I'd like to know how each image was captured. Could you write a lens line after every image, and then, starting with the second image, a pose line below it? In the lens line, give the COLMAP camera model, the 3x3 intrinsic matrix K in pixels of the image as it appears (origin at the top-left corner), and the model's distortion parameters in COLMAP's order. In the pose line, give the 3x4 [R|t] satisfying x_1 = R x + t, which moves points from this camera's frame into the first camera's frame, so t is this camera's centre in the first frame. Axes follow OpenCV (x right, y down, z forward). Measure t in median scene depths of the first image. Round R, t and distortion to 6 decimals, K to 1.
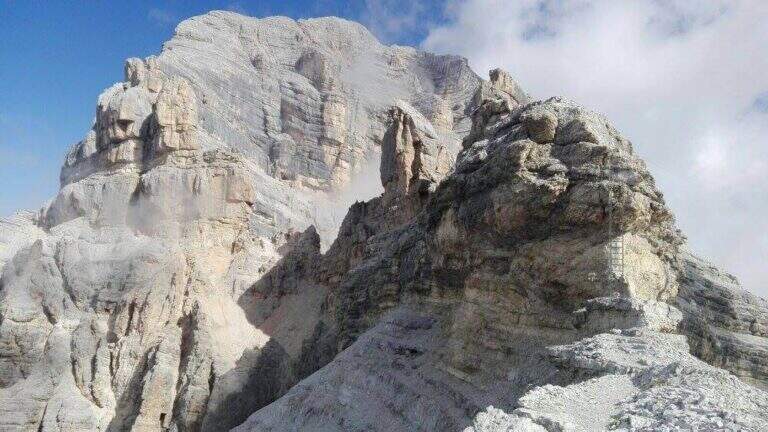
lens RADIAL K [[562.0, 0, 384.5], [0, 562.0, 228.0], [0, 0, 1]] dist [0.103846, -0.184504]
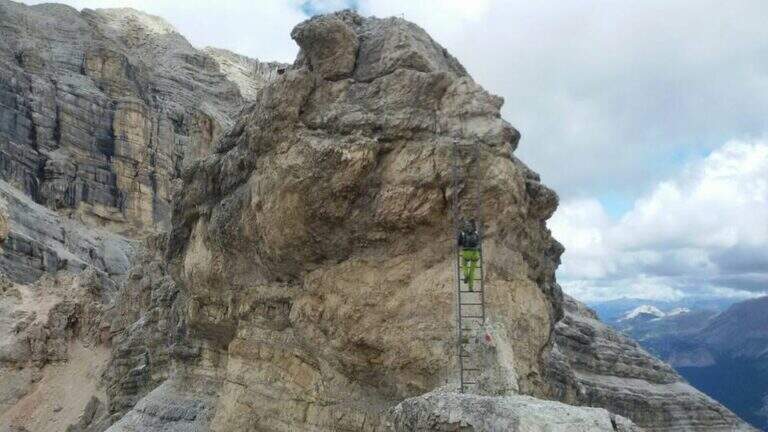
lens RADIAL K [[562.0, 0, 384.5], [0, 562.0, 228.0], [0, 0, 1]] dist [0.103846, -0.184504]
pose [[0.969958, -0.009542, 0.243085, 0.163685], [0.028232, 0.996894, -0.073517, 0.025001], [-0.241629, 0.078171, 0.967215, 0.407591]]
